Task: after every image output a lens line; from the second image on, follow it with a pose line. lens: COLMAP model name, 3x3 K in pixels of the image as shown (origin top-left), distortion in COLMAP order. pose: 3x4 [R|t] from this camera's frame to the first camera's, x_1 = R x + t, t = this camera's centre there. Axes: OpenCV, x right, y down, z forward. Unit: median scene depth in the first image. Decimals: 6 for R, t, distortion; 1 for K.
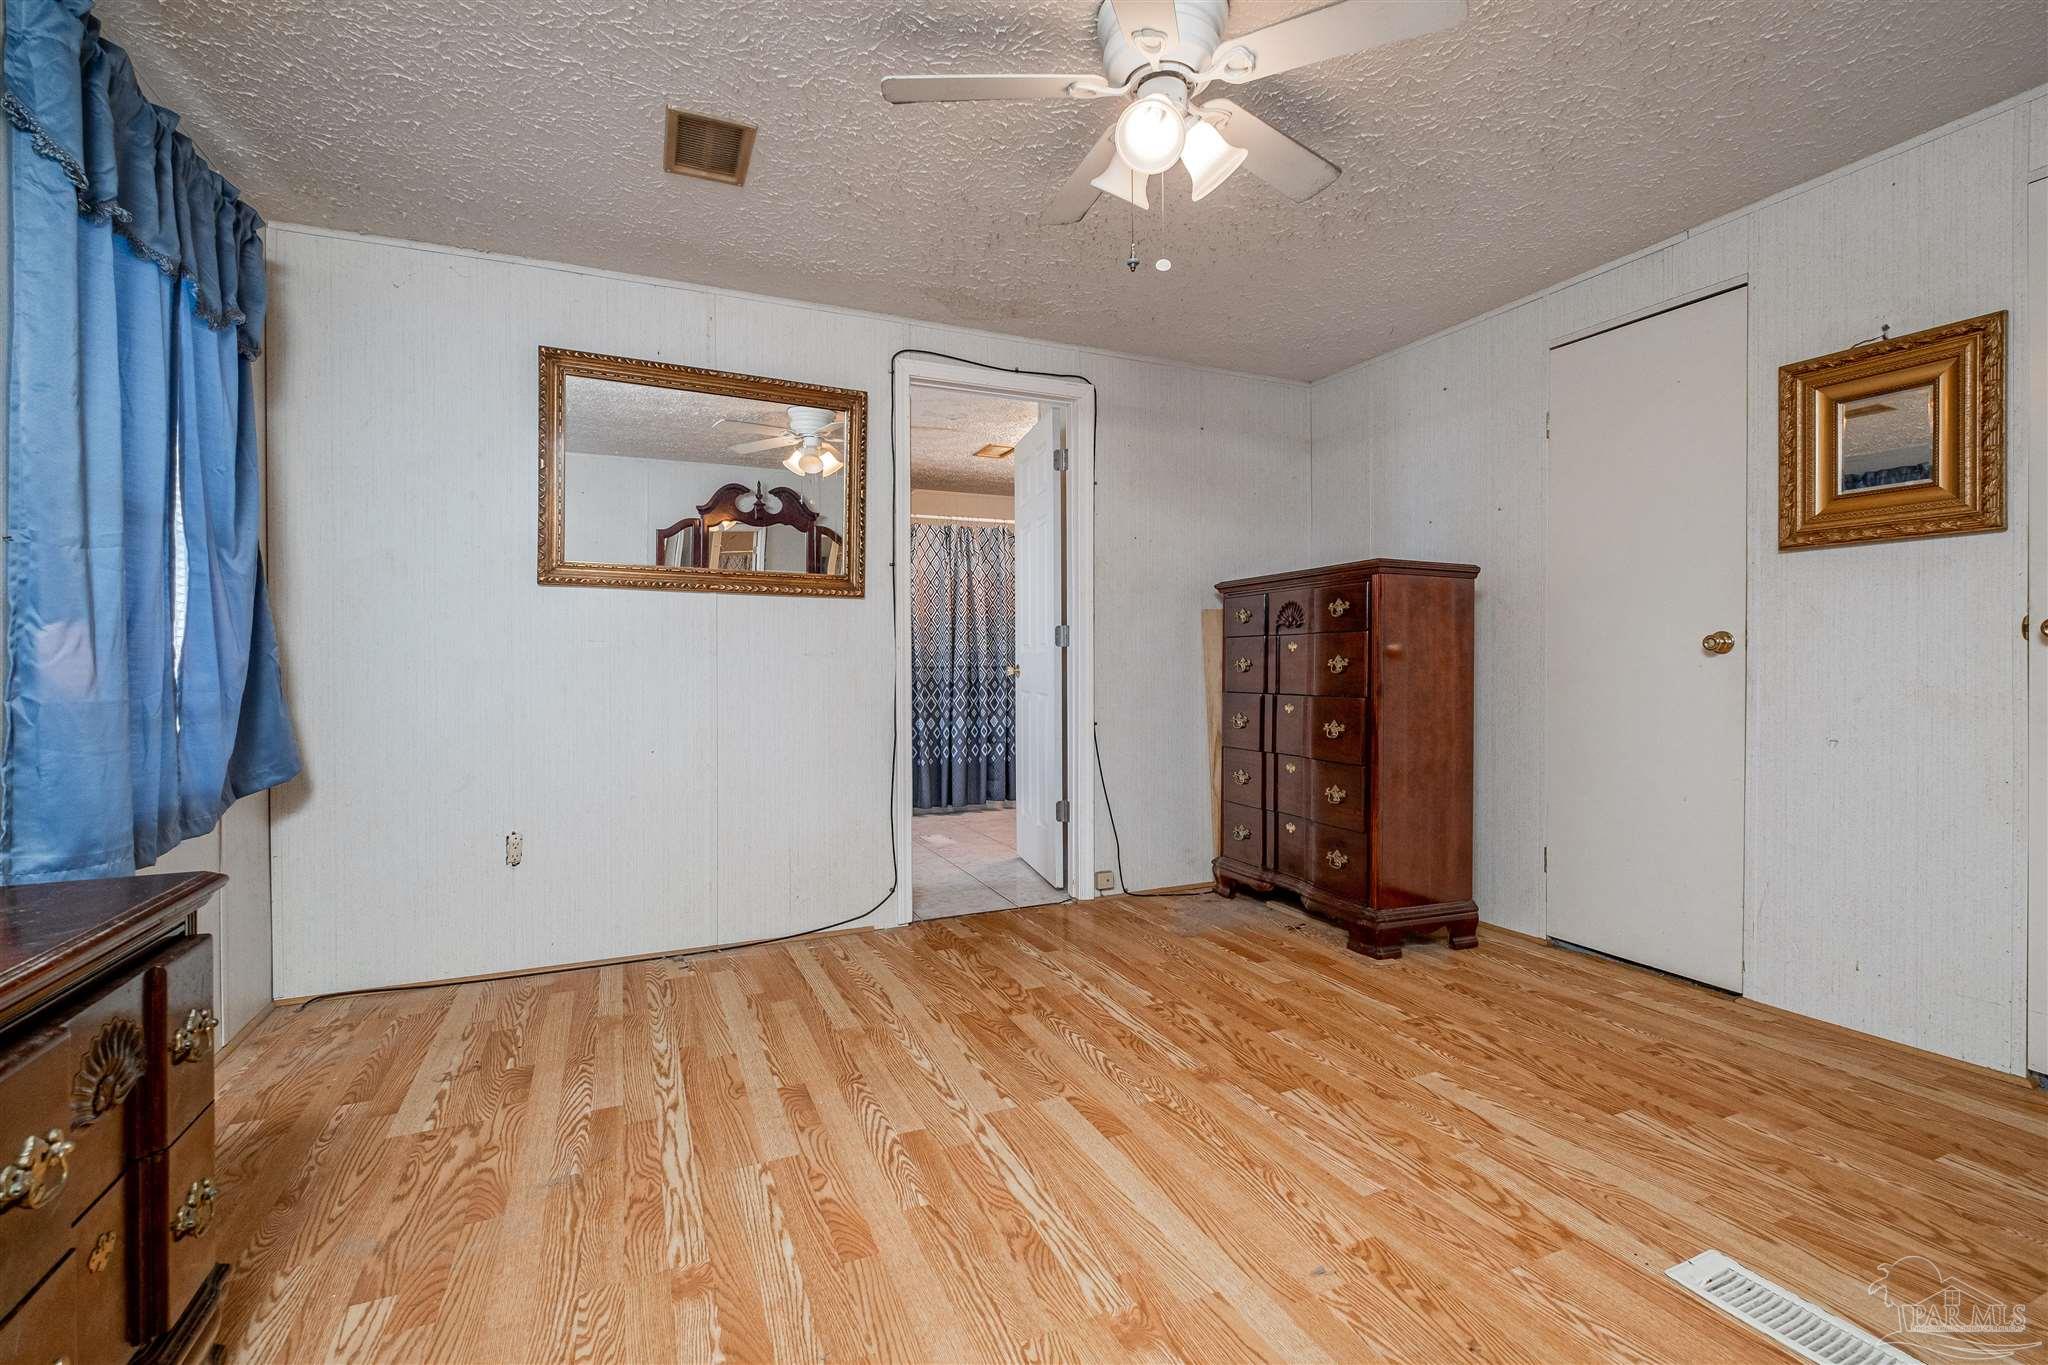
lens RADIAL K [[886.6, 0, 1030.2], [0, 886.6, 672.9], [0, 0, 1]] dist [0.013289, -0.010395]
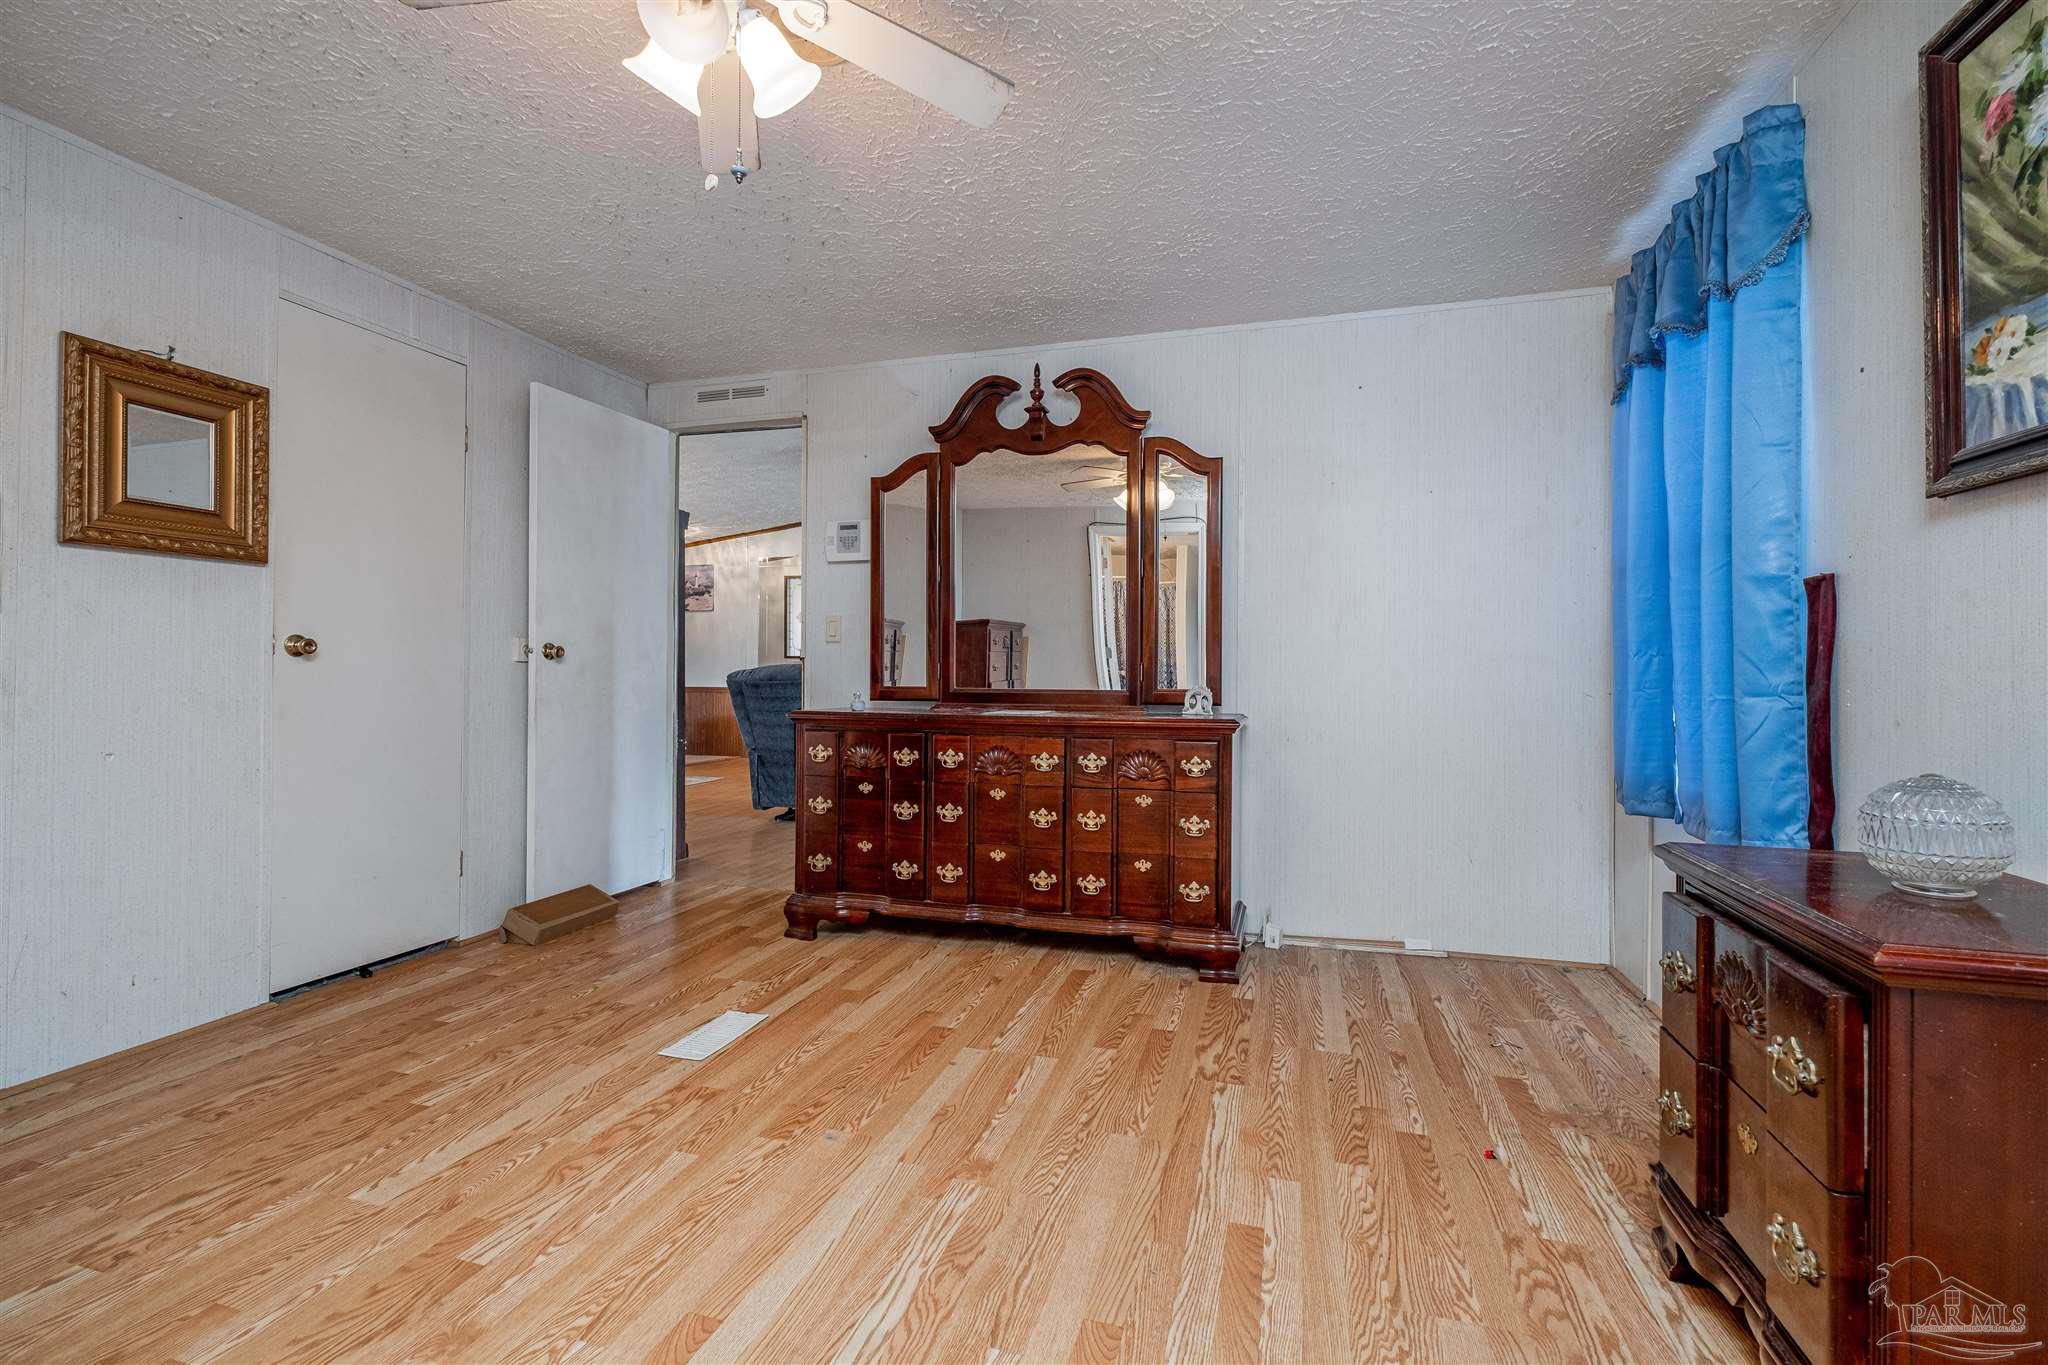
lens RADIAL K [[886.6, 0, 1030.2], [0, 886.6, 672.9], [0, 0, 1]] dist [0.013289, -0.010395]
pose [[-0.751915, 0.000895, 0.659259, -0.575035], [0.006966, 0.999954, 0.006587, -0.012384], [-0.659223, 0.009545, -0.751887, 1.350847]]
